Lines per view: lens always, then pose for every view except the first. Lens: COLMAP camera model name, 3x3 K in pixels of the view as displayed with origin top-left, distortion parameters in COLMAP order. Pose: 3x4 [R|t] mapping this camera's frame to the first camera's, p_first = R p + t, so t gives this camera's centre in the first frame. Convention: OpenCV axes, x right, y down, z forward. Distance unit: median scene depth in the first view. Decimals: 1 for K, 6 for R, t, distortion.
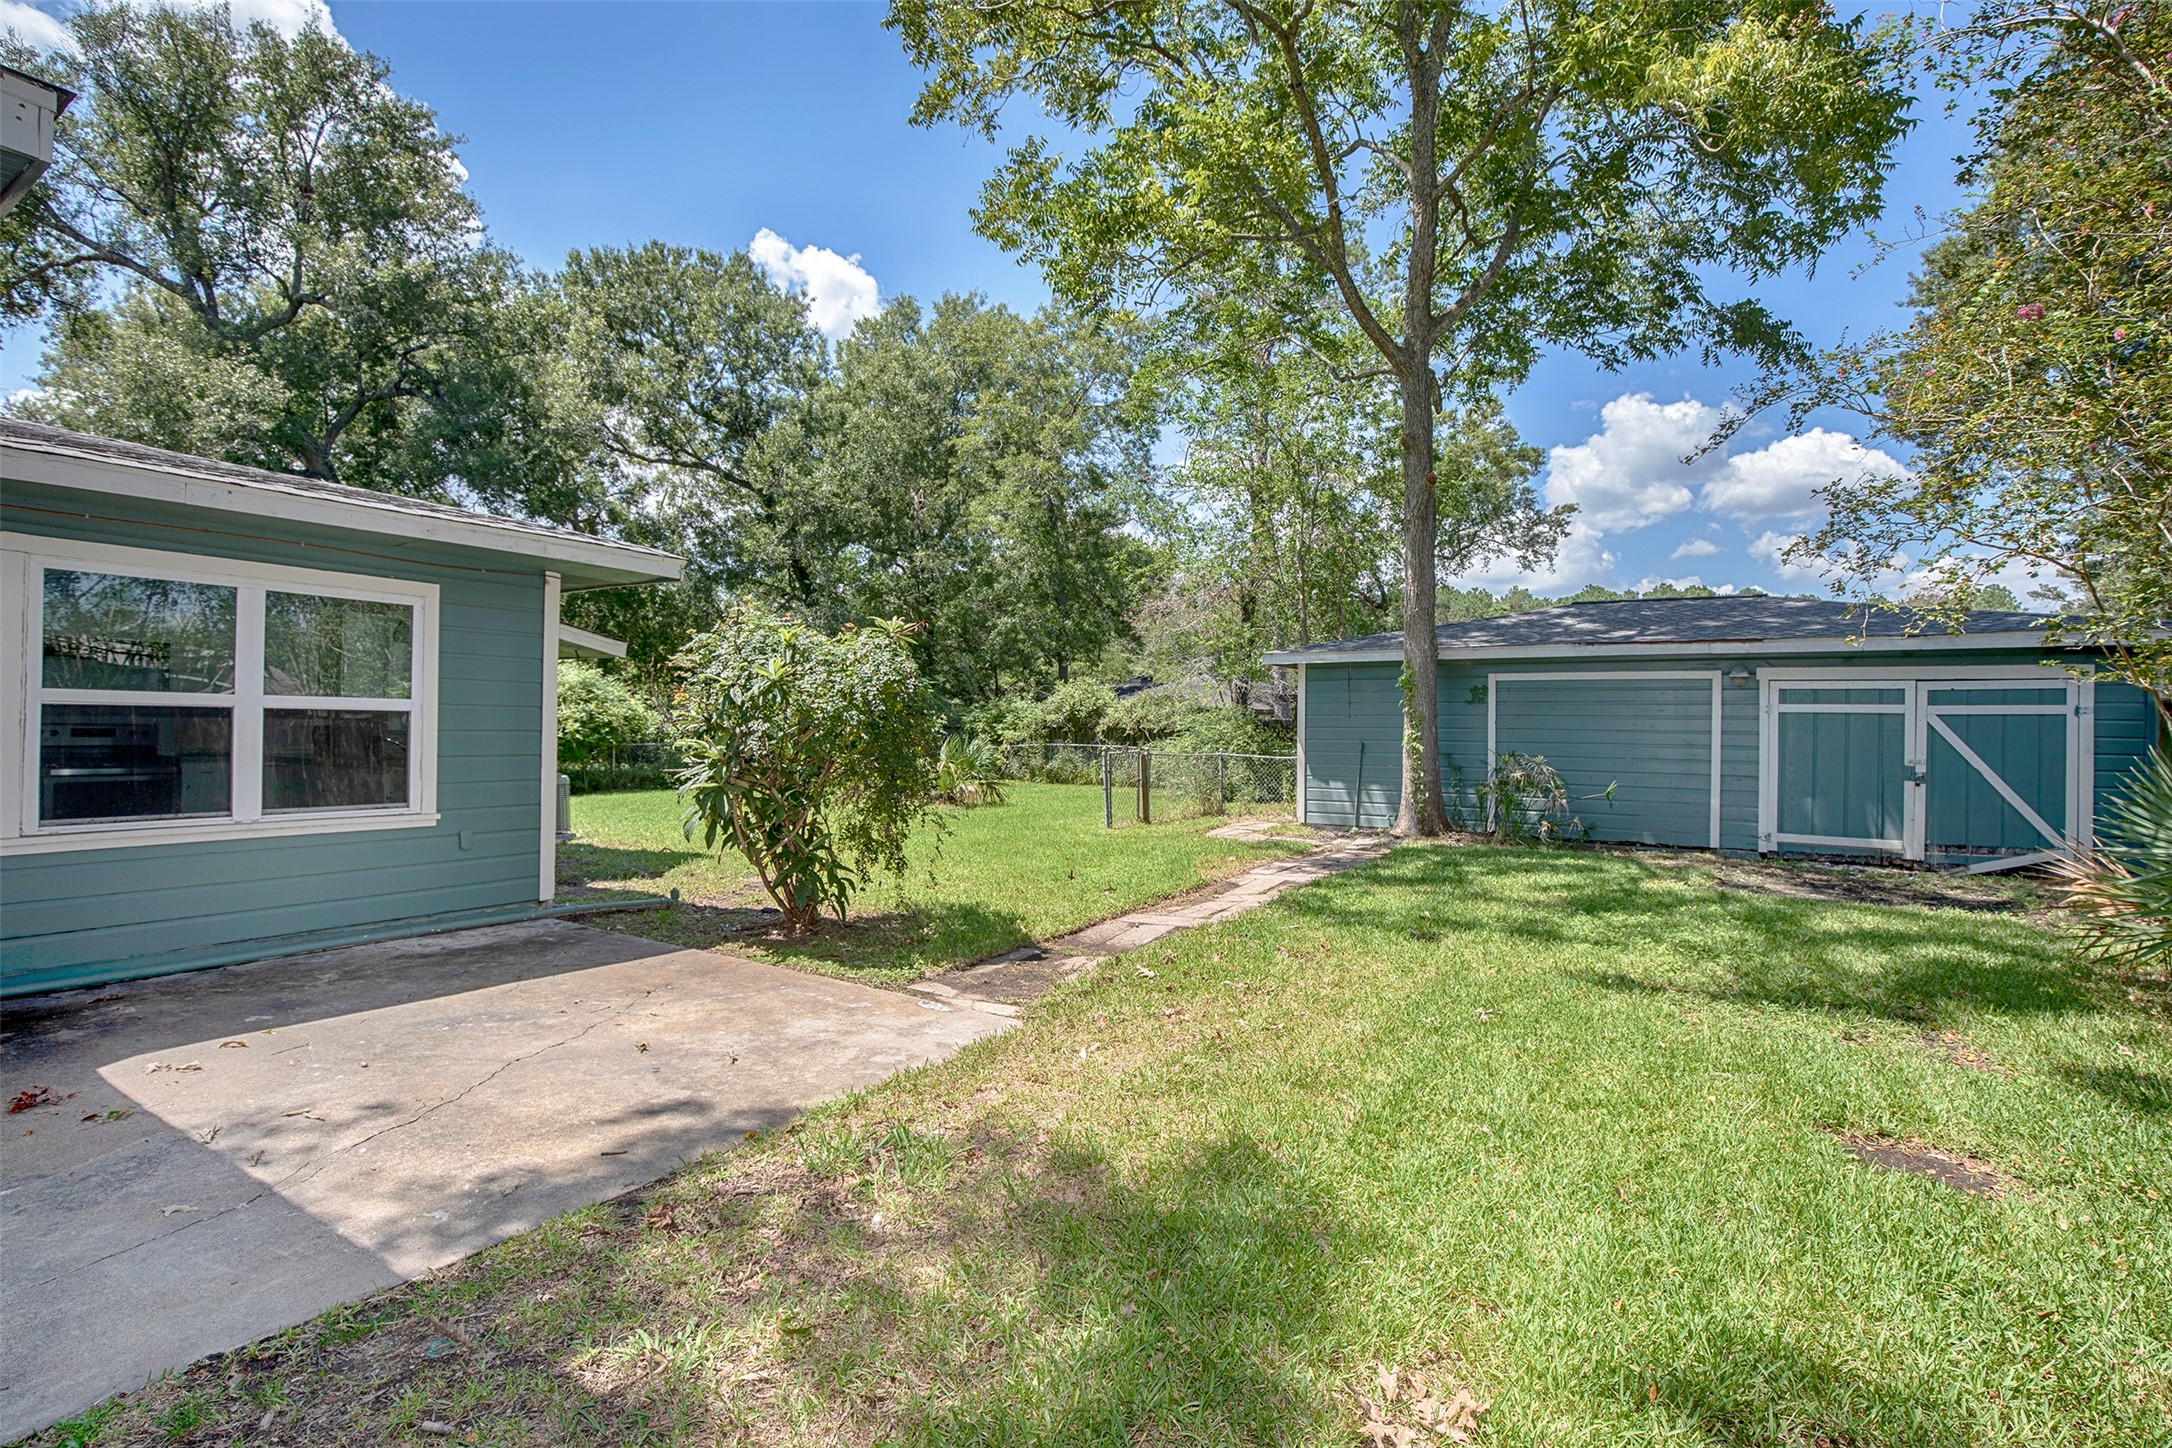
lens RADIAL K [[988.0, 0, 1083.9], [0, 988.0, 717.6], [0, 0, 1]] dist [-0.030558, 0.004744]
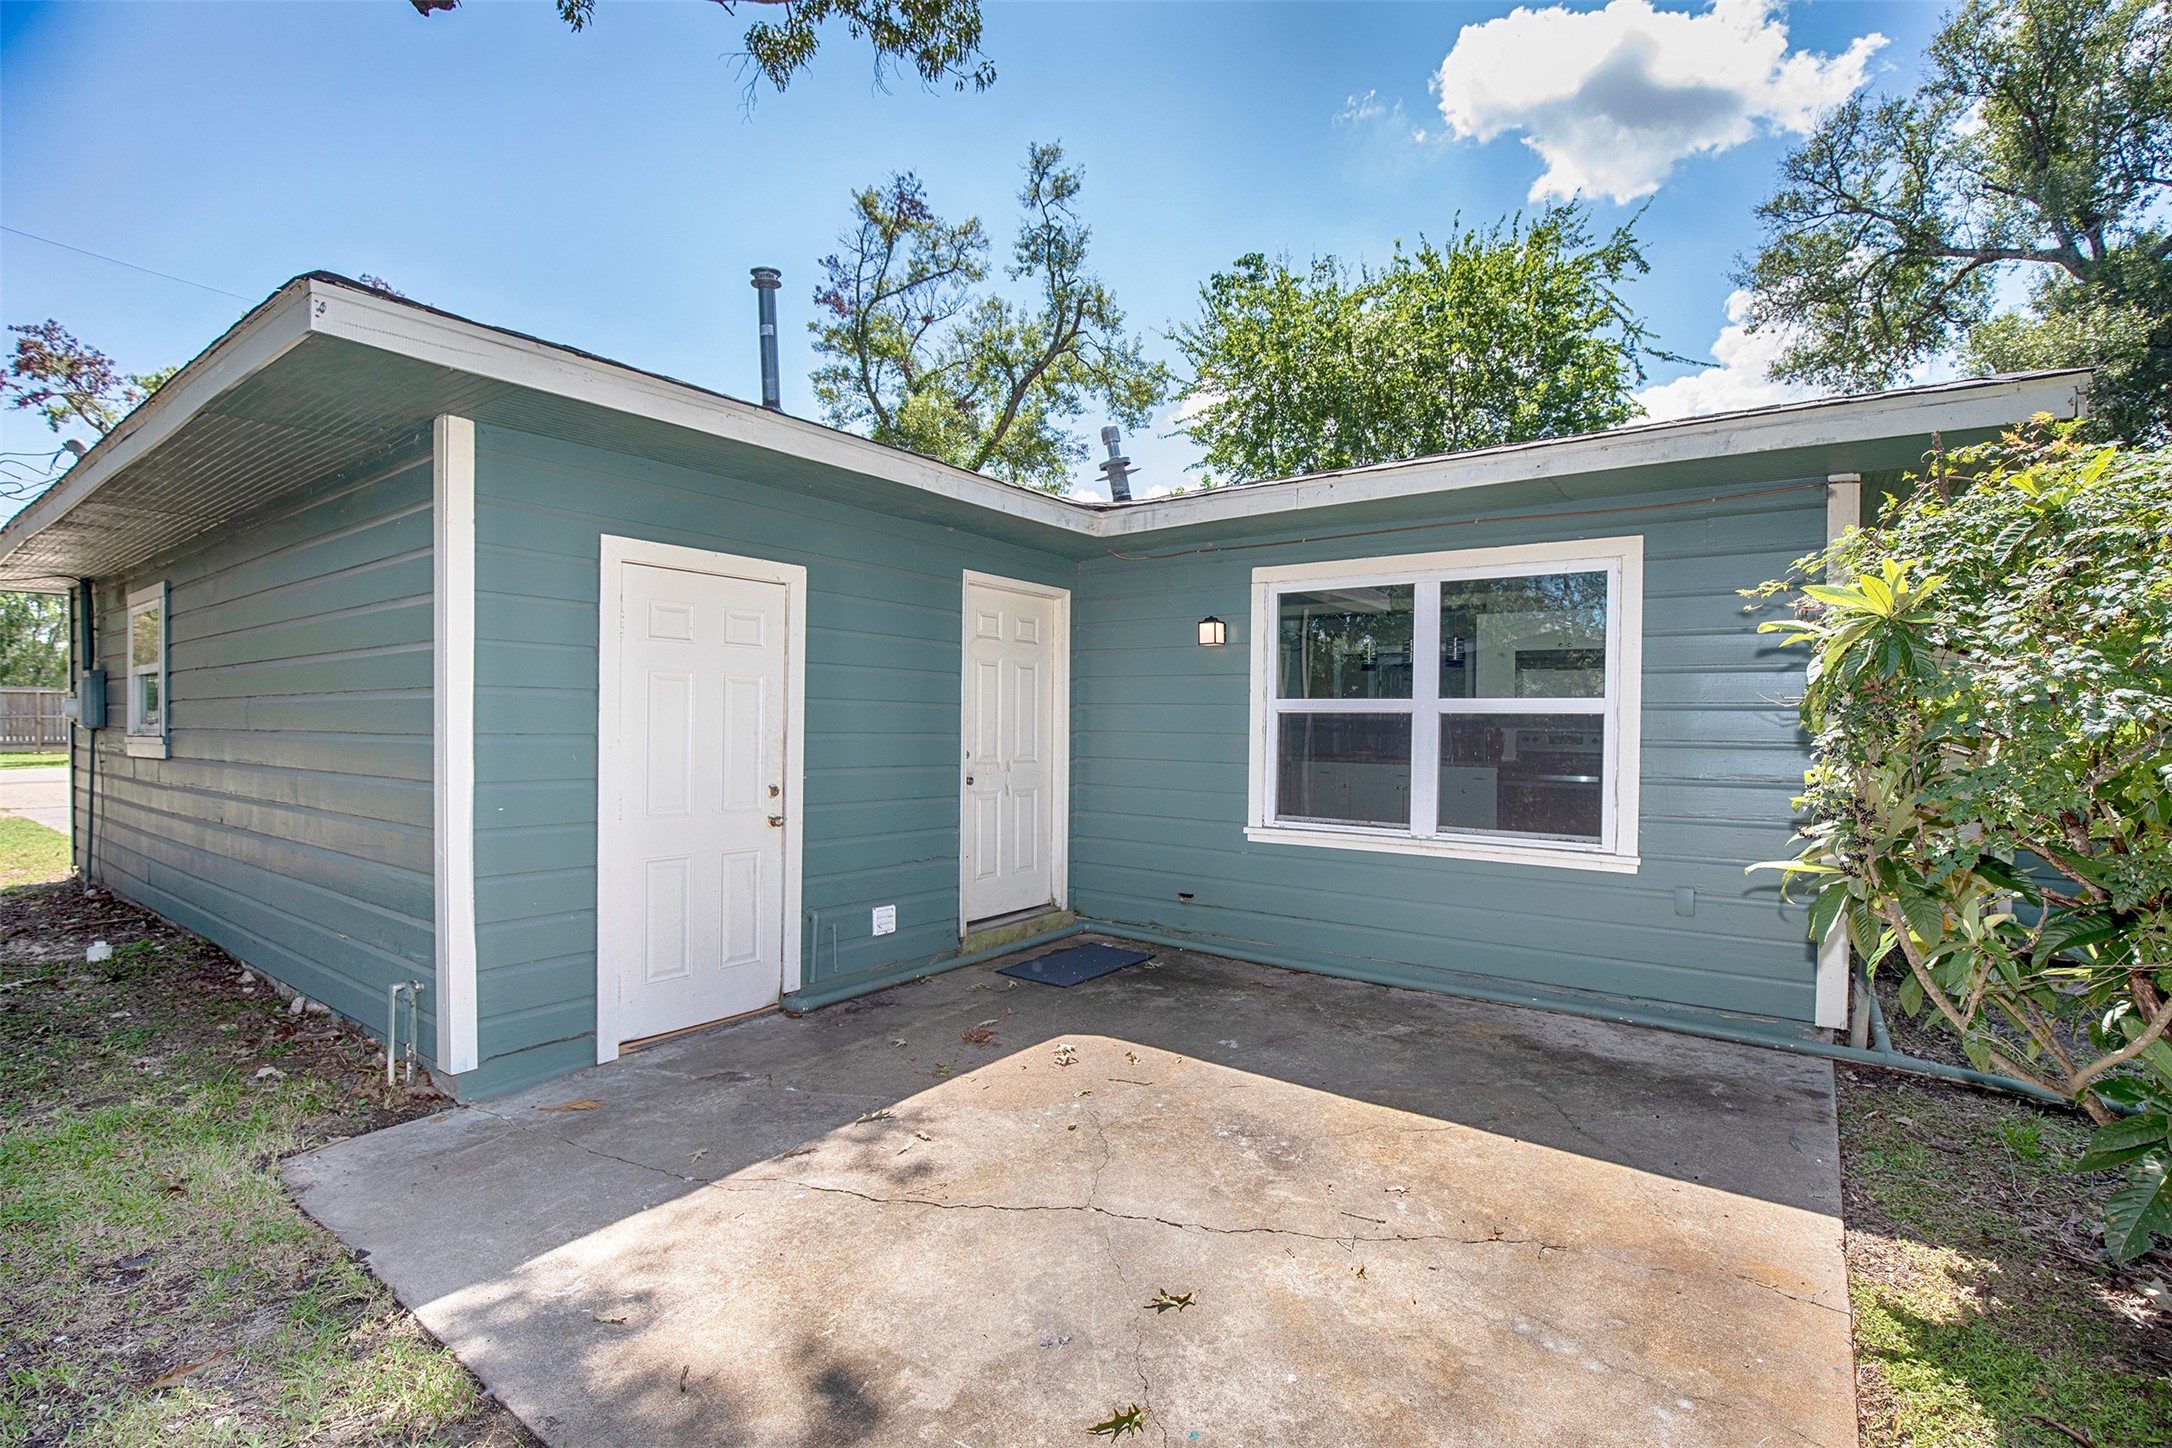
lens RADIAL K [[988.0, 0, 1085.5], [0, 988.0, 717.4], [0, 0, 1]] dist [-0.030558, 0.004744]
pose [[-0.064410, -0.012685, -0.997843, 0.066655], [0.002863, 0.999913, -0.012896, 0.003907], [0.997919, -0.003688, -0.064368, 0.554393]]
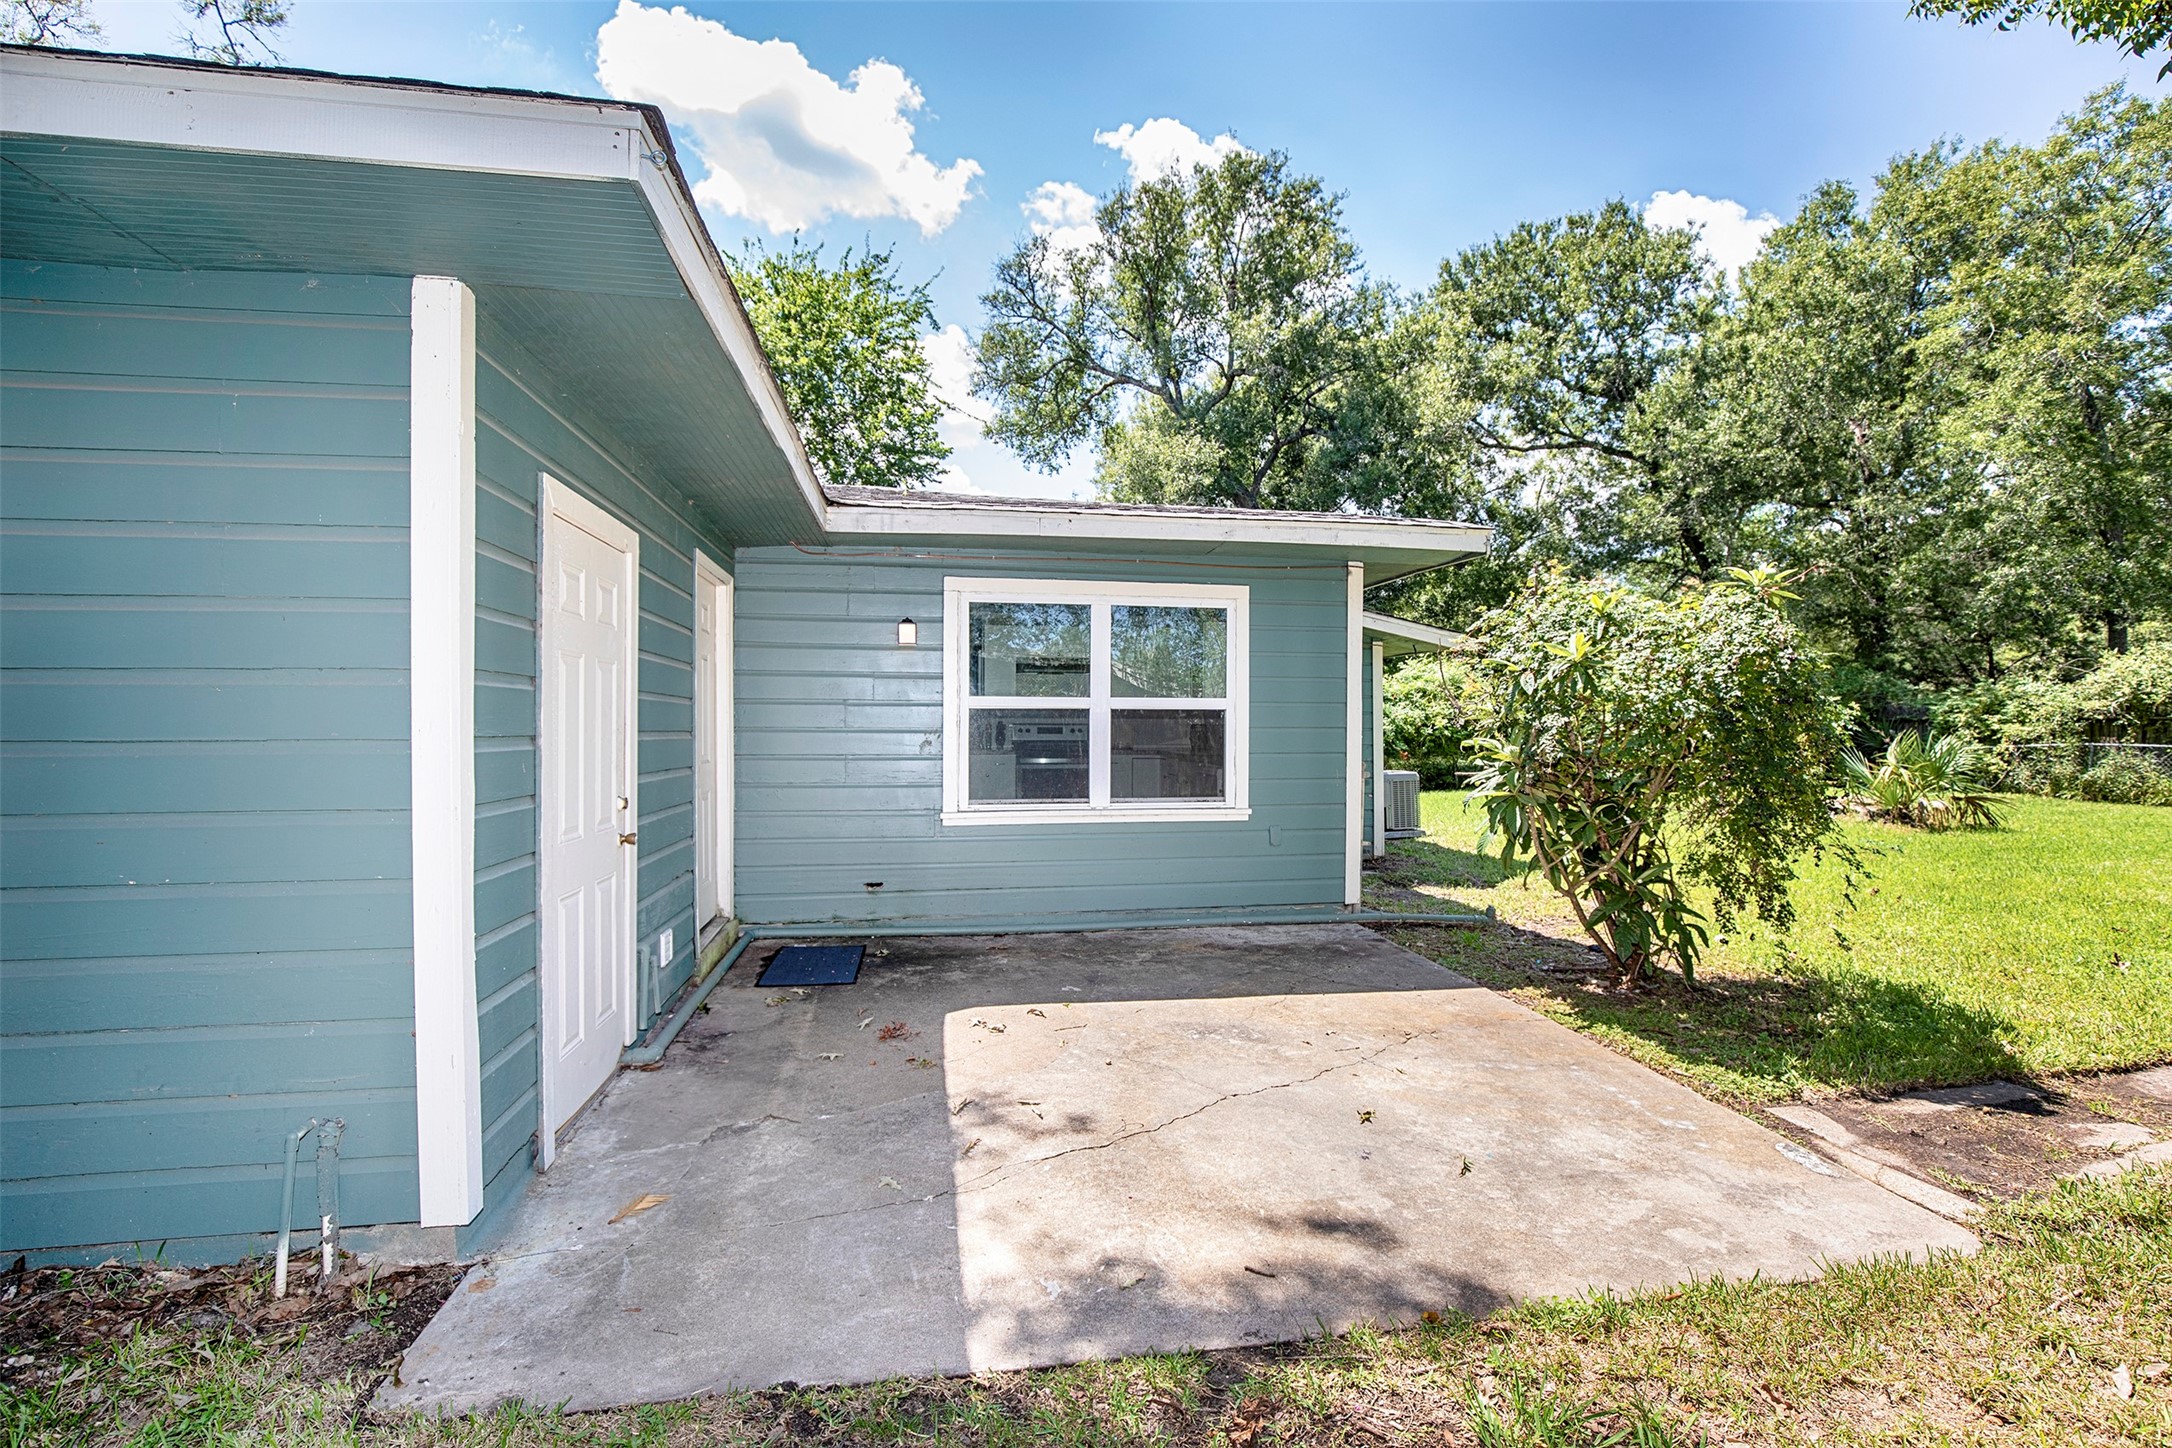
lens RADIAL K [[988.0, 0, 1110.4], [0, 988.0, 724.6], [0, 0, 1]] dist [-0.030558, 0.004744]
pose [[0.672697, -0.005573, -0.739897, 0.007561], [0.014129, 0.999886, 0.005314, 0.001963], [0.739783, -0.014029, 0.672699, 0.169714]]
